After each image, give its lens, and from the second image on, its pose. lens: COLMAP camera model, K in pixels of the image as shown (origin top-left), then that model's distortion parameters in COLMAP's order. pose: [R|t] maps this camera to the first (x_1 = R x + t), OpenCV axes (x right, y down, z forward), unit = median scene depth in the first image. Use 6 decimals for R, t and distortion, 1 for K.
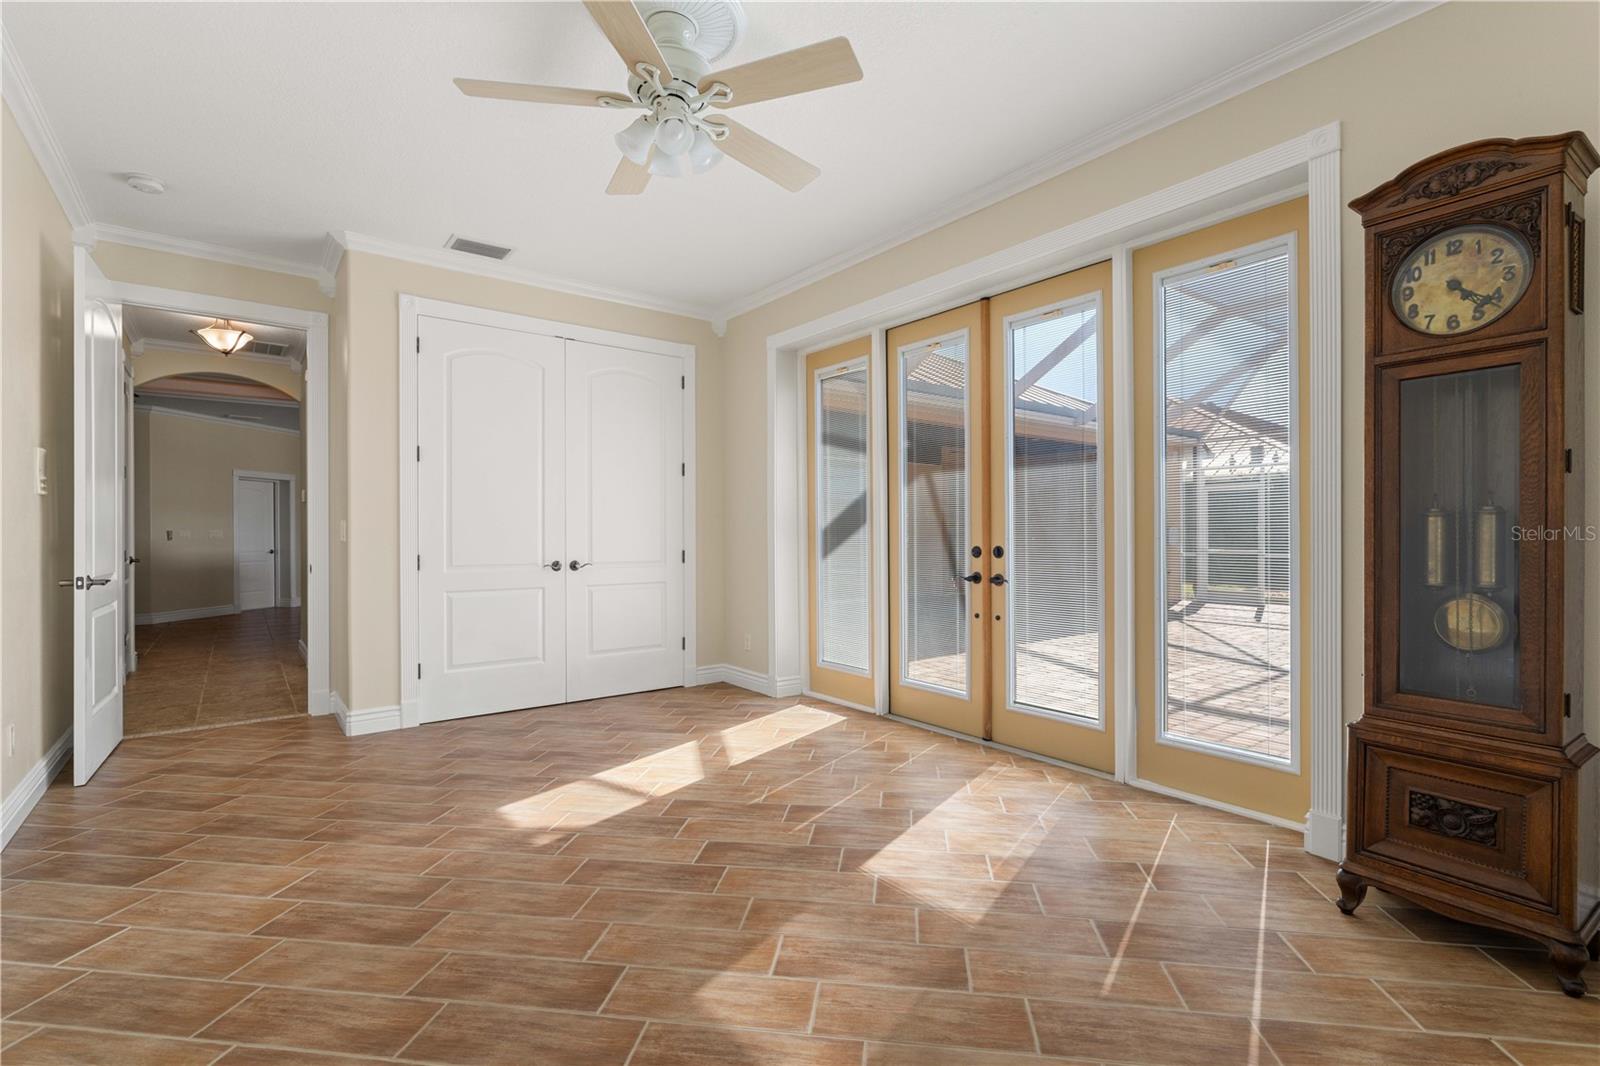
lens RADIAL K [[729.9, 0, 801.7], [0, 729.9, 537.4], [0, 0, 1]] dist [-0.006794, 0.001794]
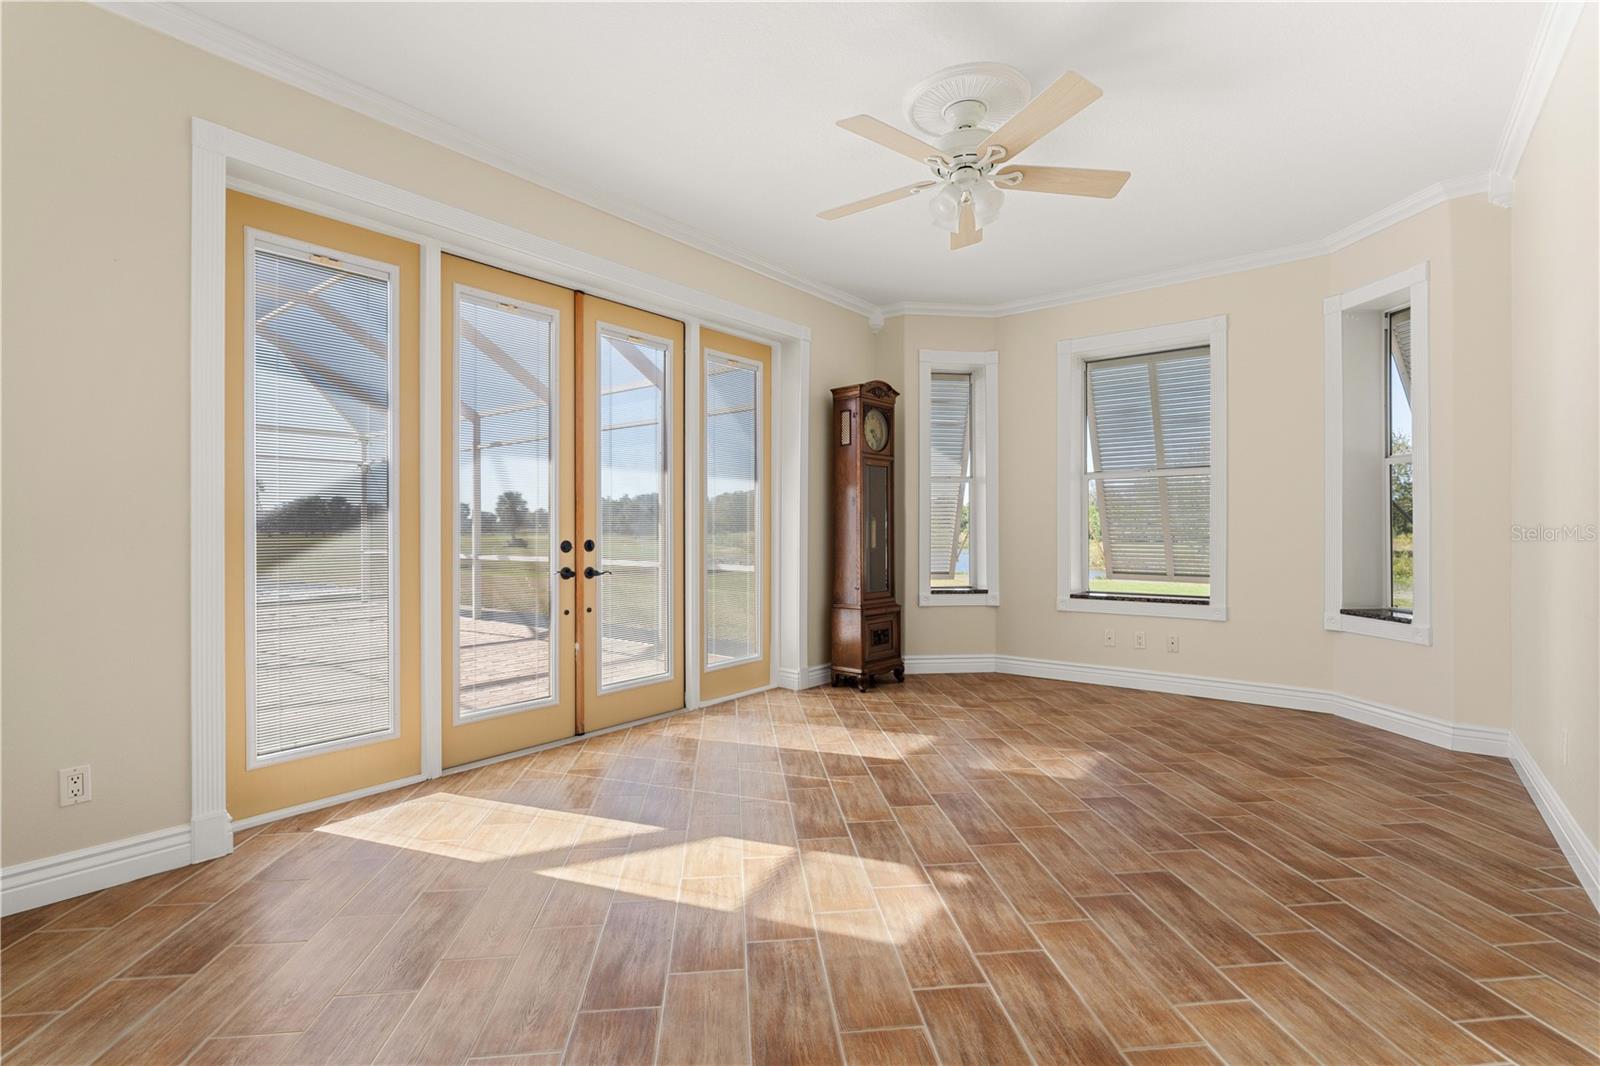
lens RADIAL K [[729.9, 0, 801.8], [0, 729.9, 527.7], [0, 0, 1]] dist [-0.006794, 0.001794]
pose [[-0.239409, 0.004547, 0.970908, -1.077301], [0.008446, 0.999961, -0.002600, 0.000411], [-0.970882, 0.007578, -0.239438, 1.291087]]
